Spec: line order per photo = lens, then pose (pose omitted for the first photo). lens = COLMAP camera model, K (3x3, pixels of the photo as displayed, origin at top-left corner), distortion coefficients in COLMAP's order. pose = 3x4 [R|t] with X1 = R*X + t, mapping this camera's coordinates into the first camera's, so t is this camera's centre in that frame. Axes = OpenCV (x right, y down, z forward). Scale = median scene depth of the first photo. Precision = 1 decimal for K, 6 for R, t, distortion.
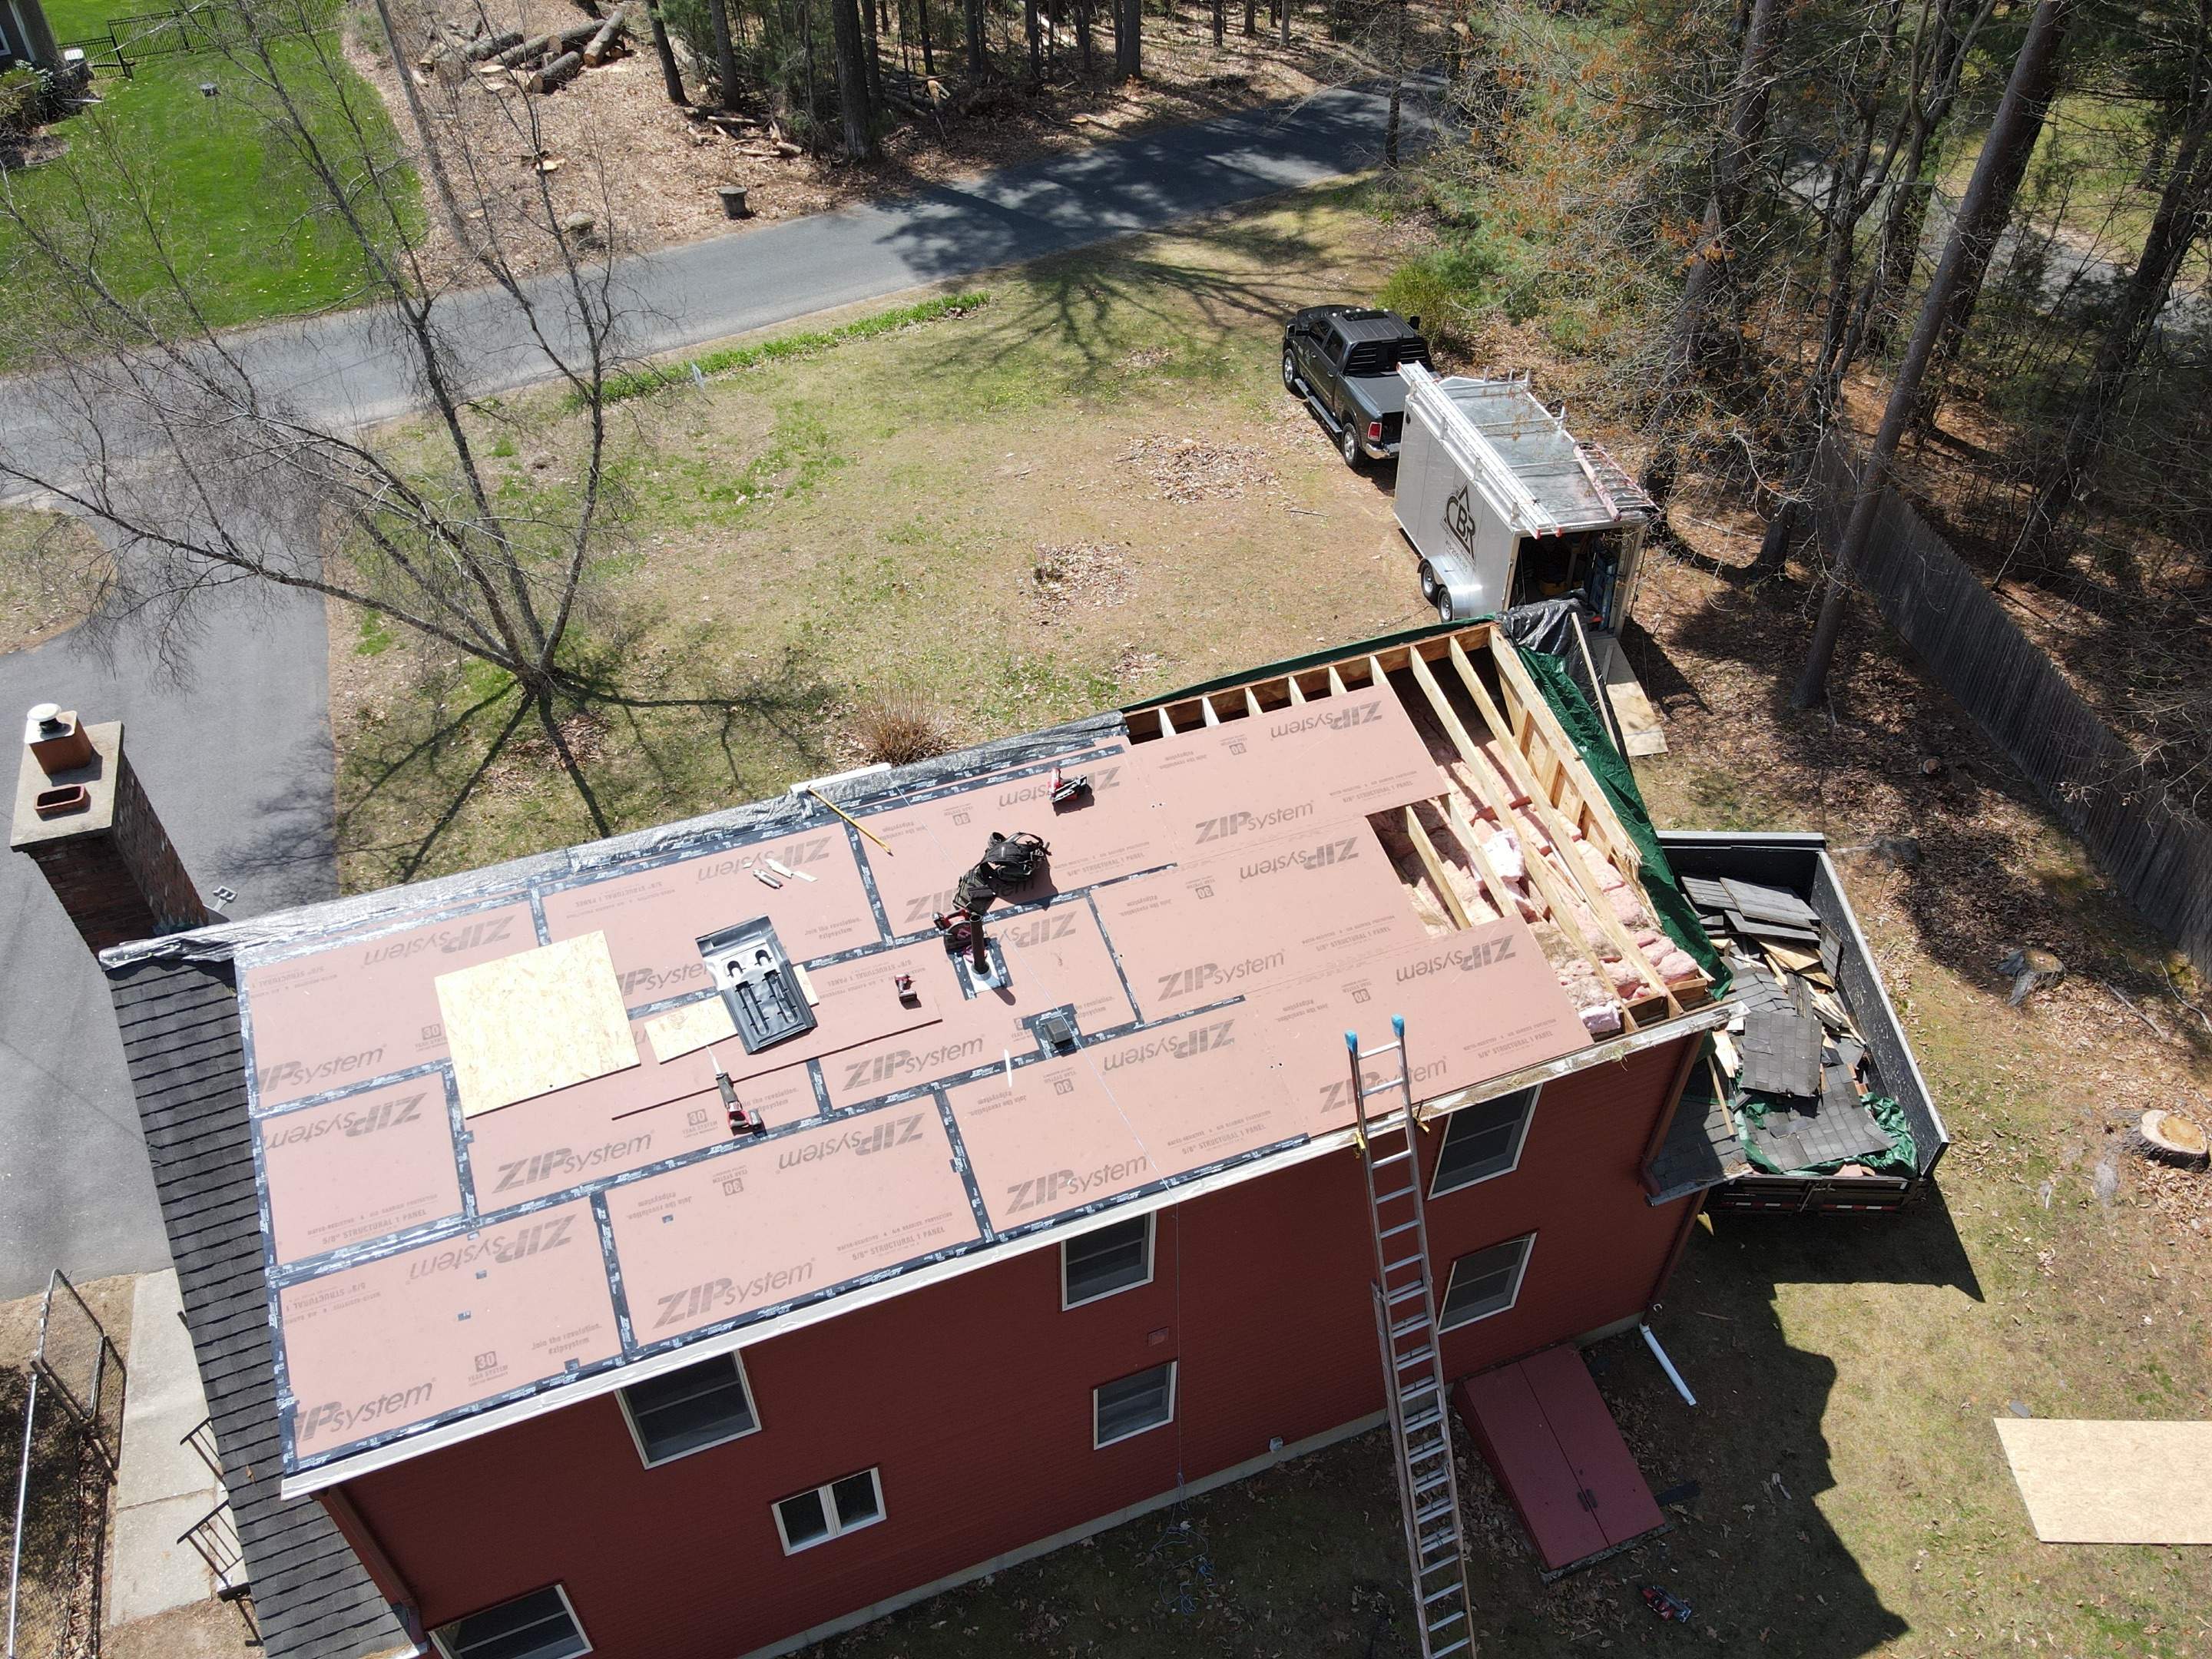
lens RADIAL K [[1620.4, 0, 1094.0], [0, 1620.4, 824.2], [0, 0, 1]] dist [0.010804, 0.010898]
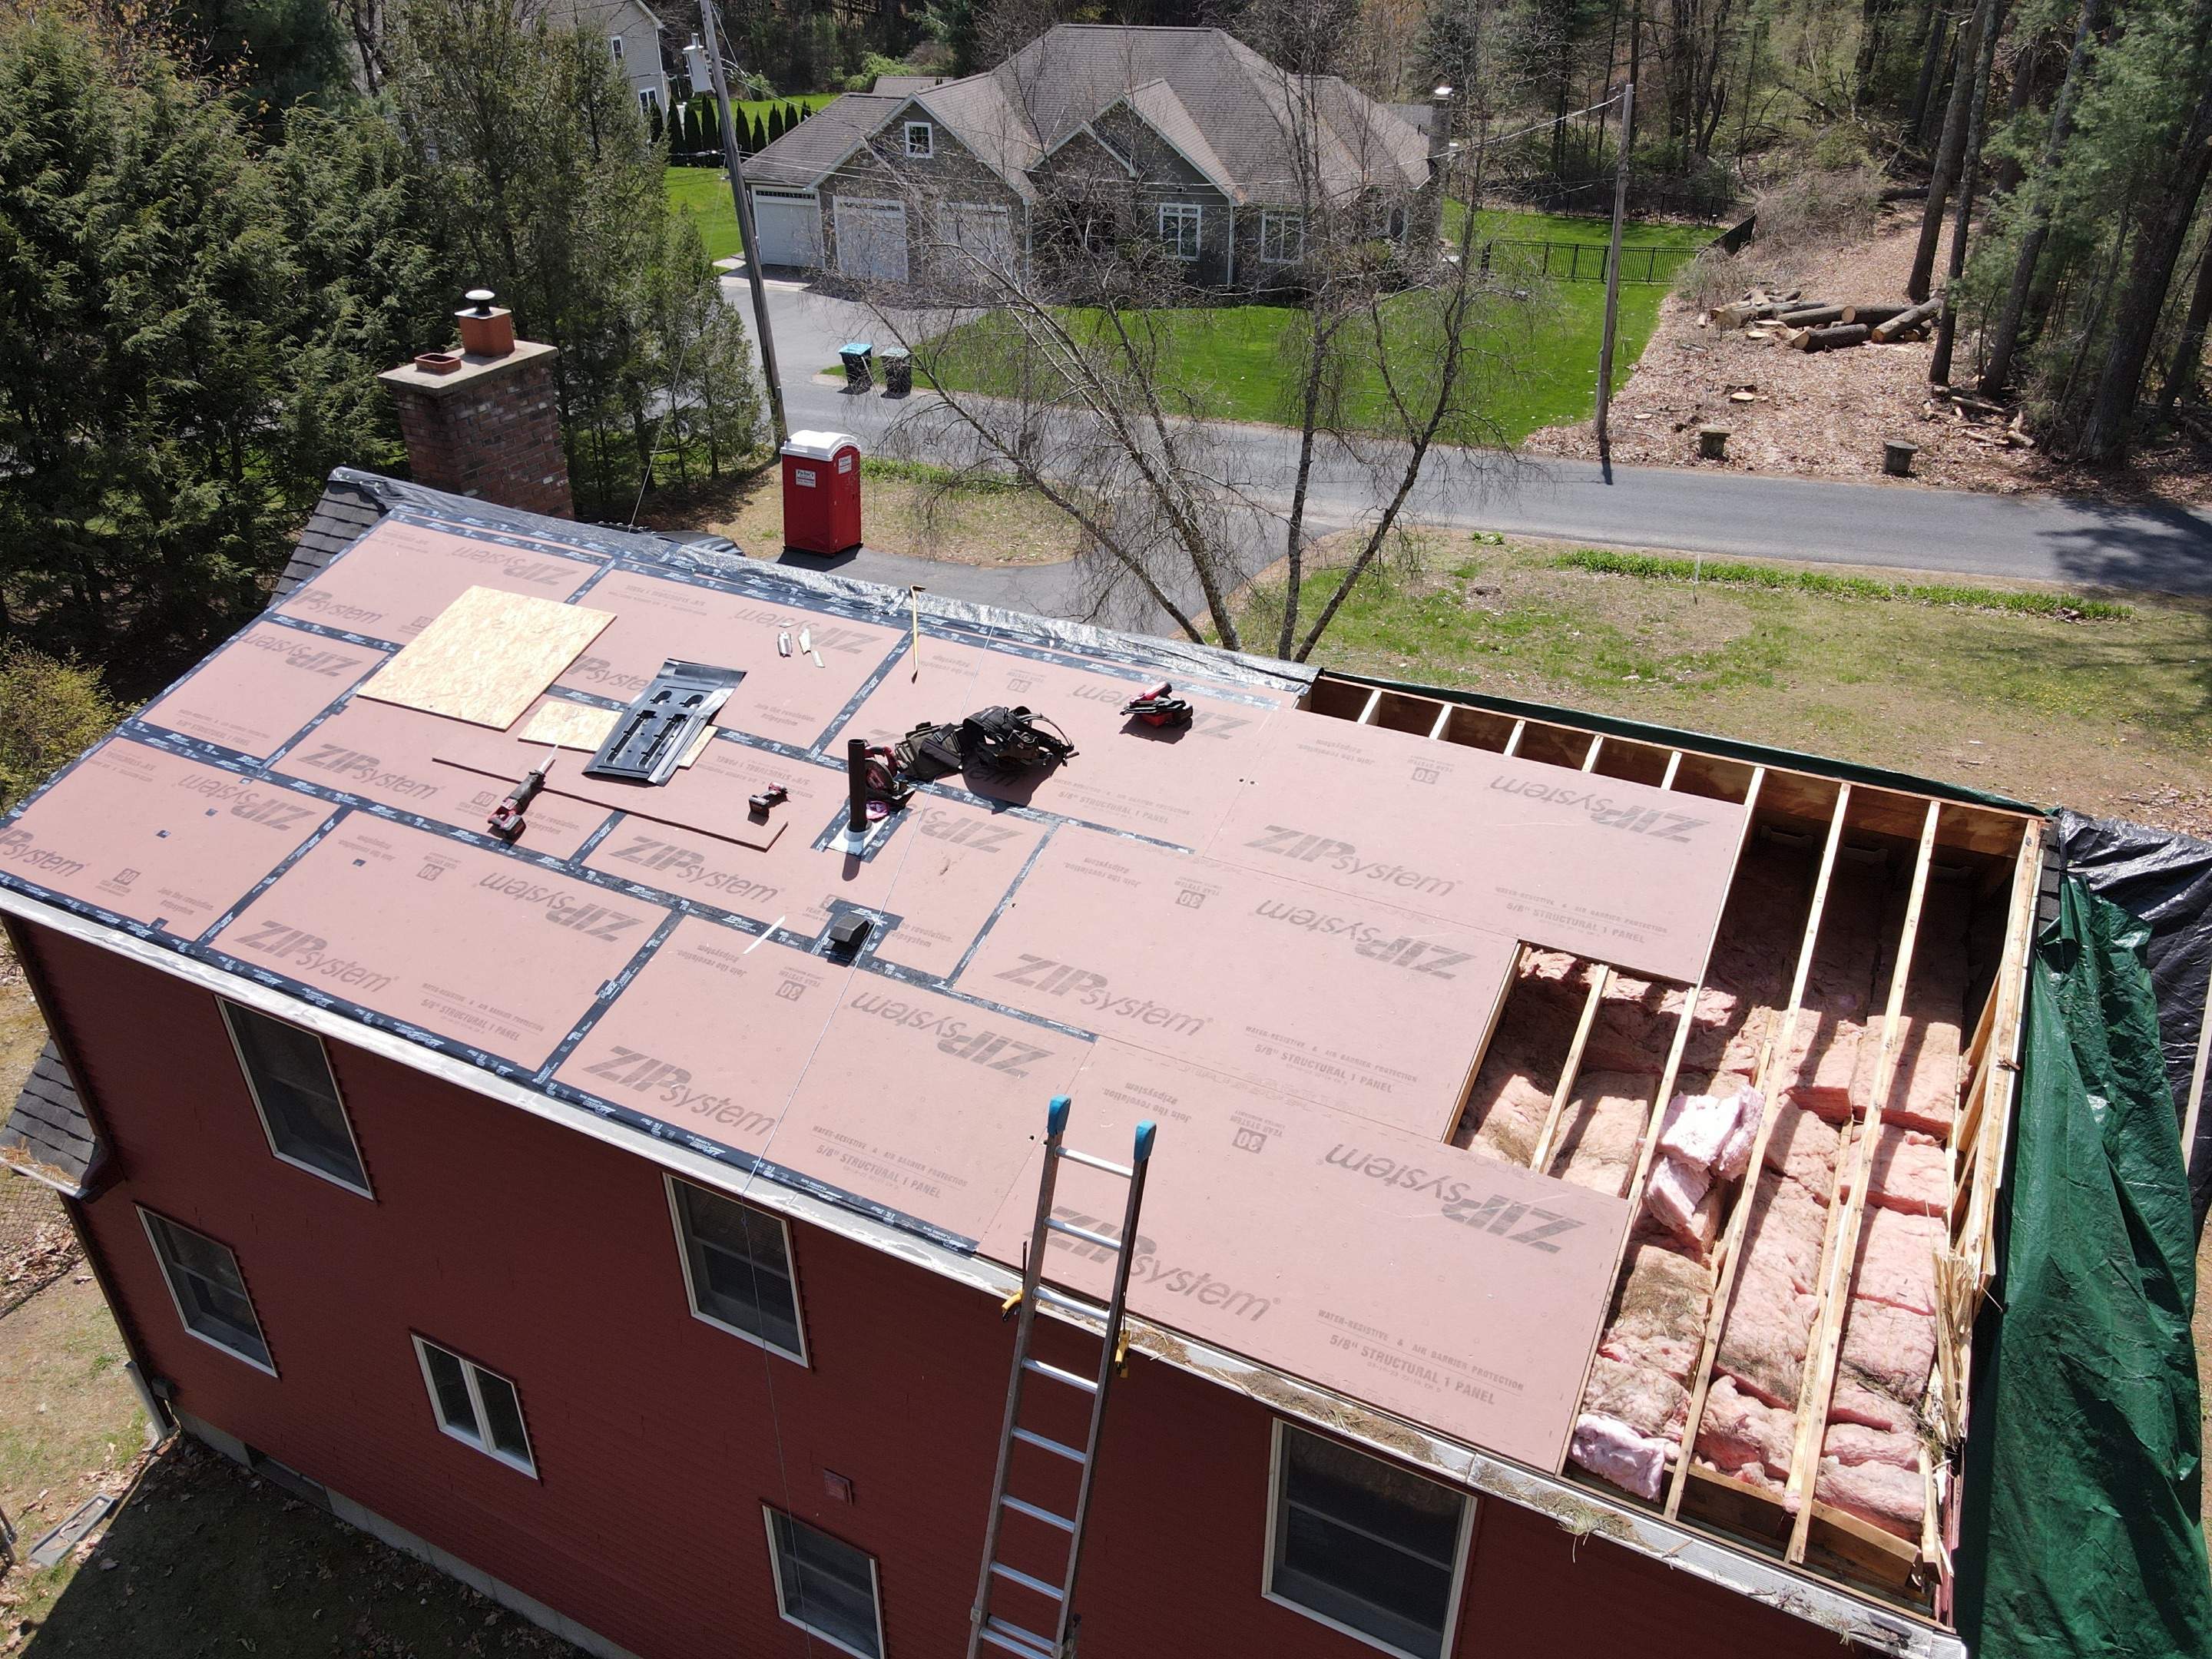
lens RADIAL K [[1620.4, 0, 1091.6], [0, 1620.4, 825.7], [0, 0, 1]] dist [0.010804, 0.010898]
pose [[0.669391, 0.380121, -0.638297, 0.423510], [-0.496007, 0.868313, -0.003069, 0.037194], [0.553075, 0.318655, 0.769784, 0.469943]]
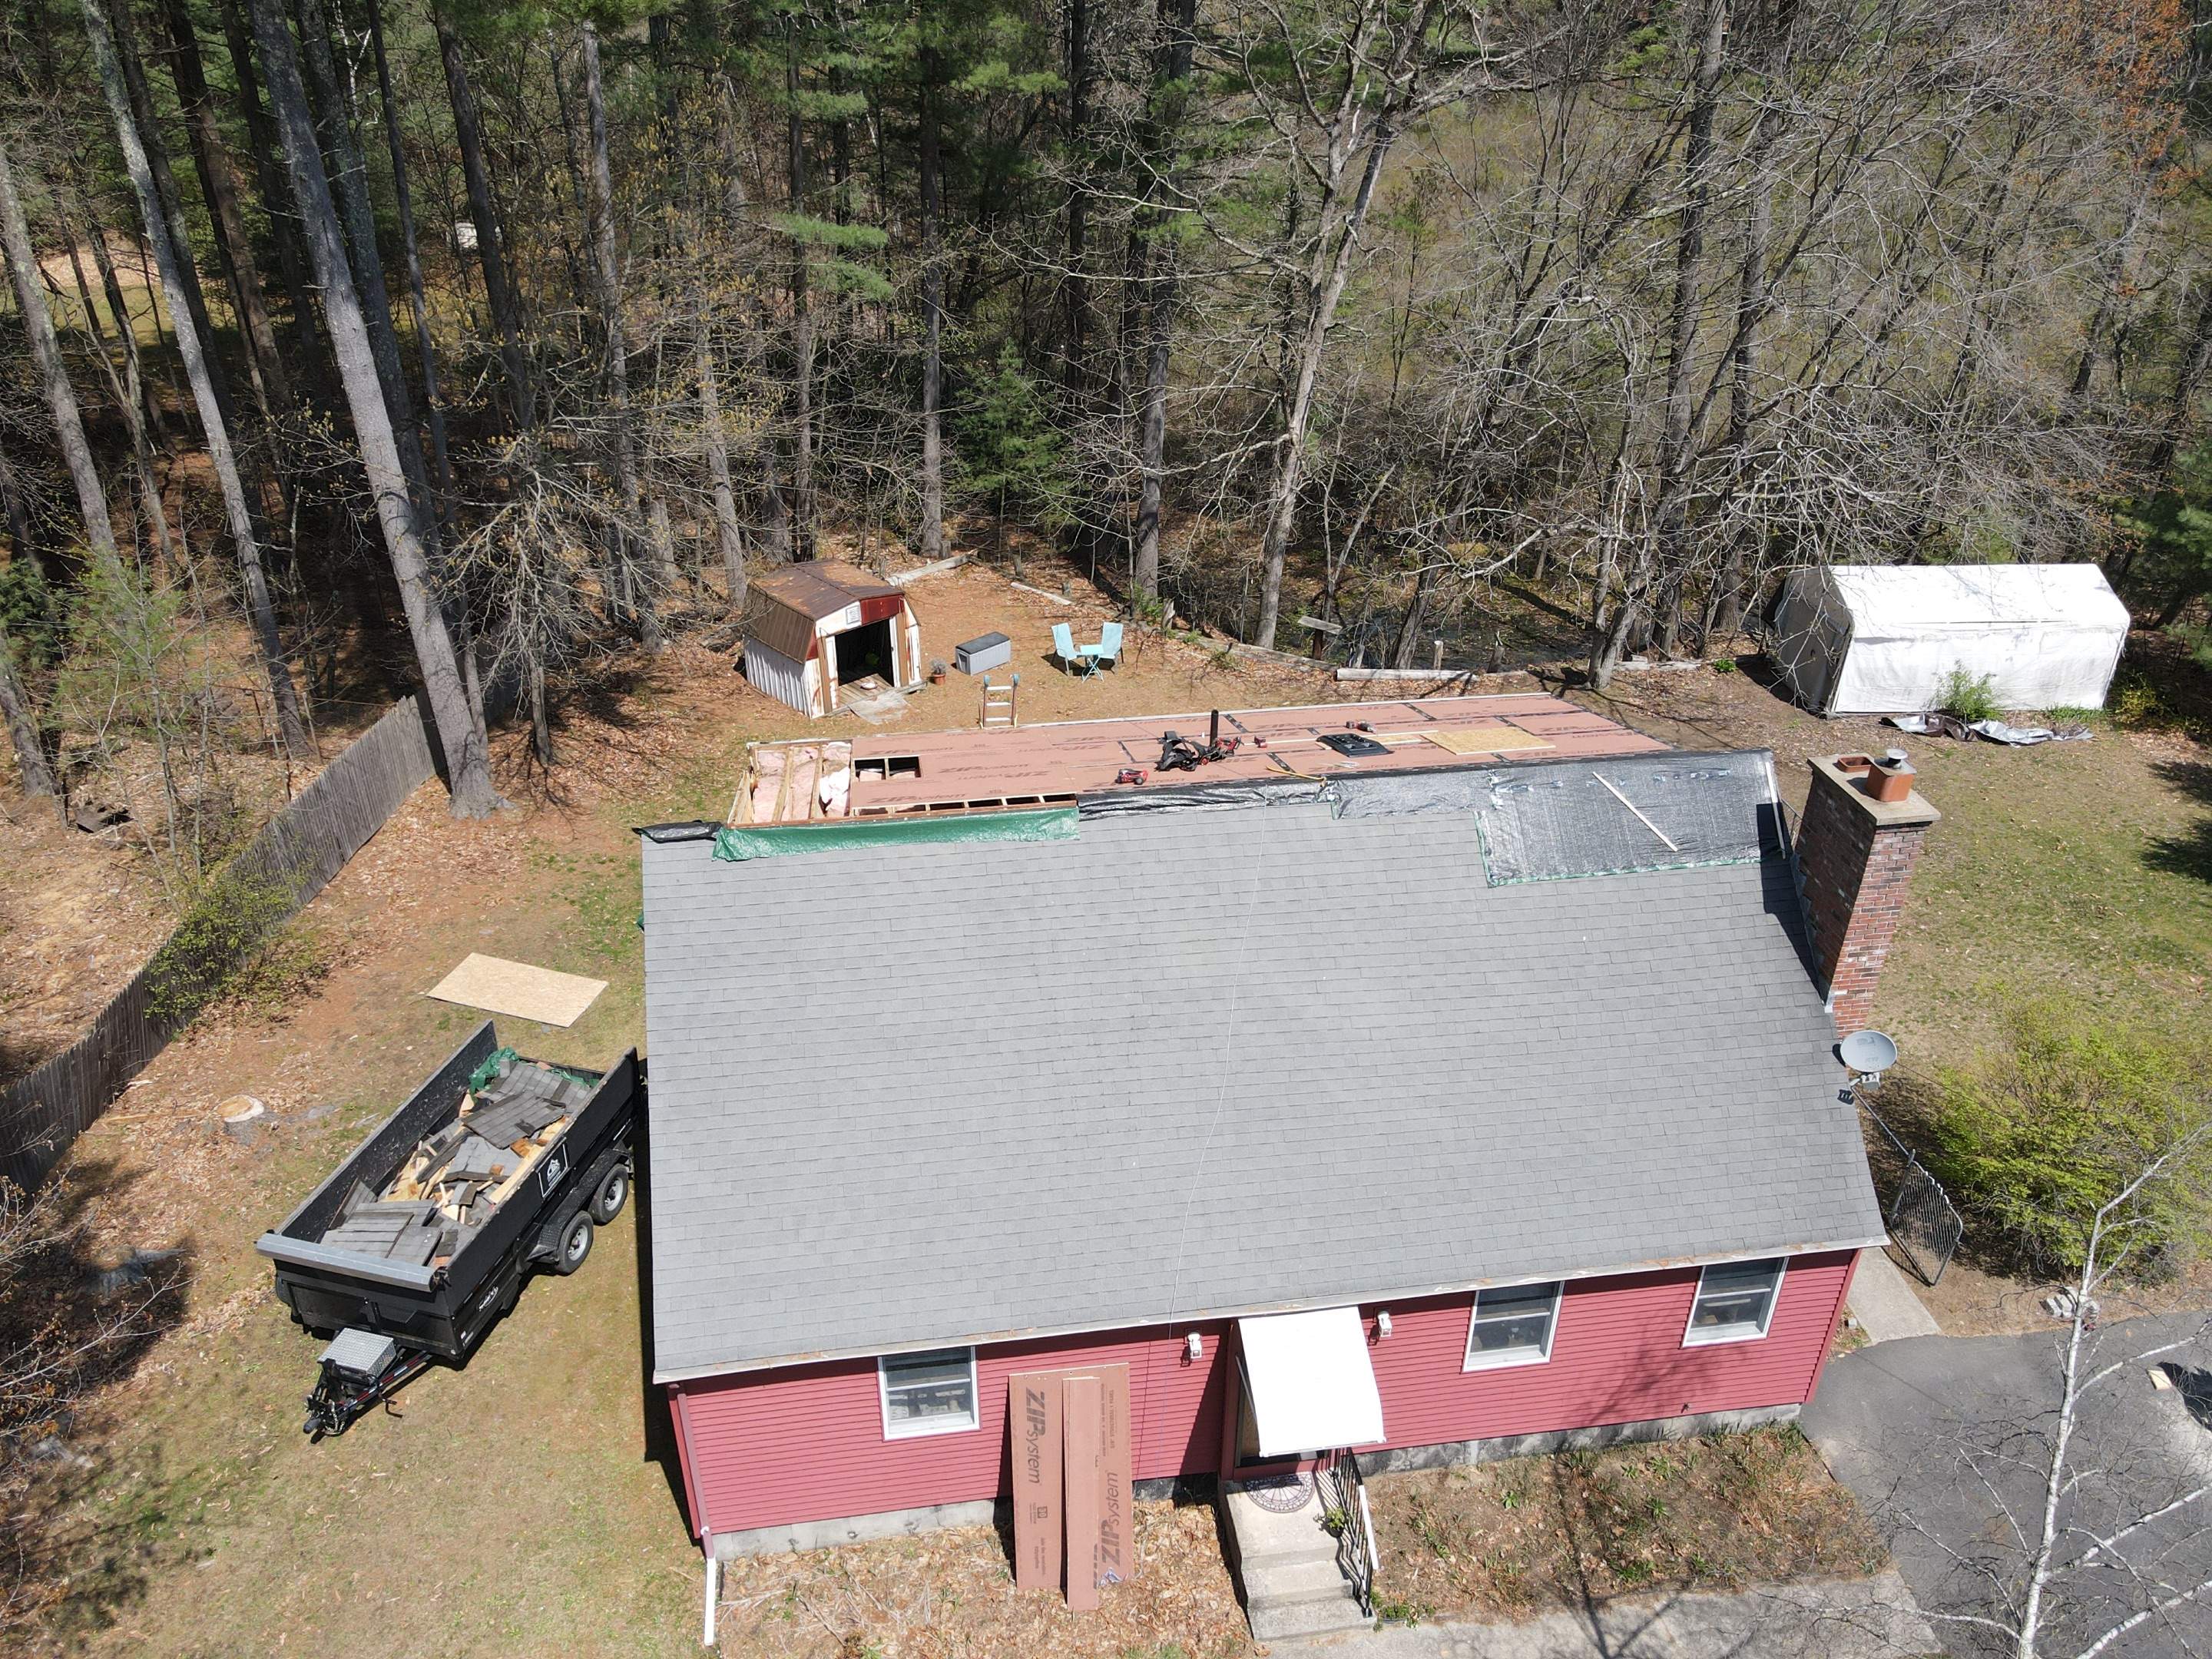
lens RADIAL K [[1620.4, 0, 1090.1], [0, 1620.4, 821.3], [0, 0, 1]] dist [0.010804, 0.010898]
pose [[-0.975069, -0.113538, 0.190658, -0.243874], [0.147299, 0.311434, 0.938782, -1.288661], [-0.165965, 0.943461, -0.286945, 1.431276]]
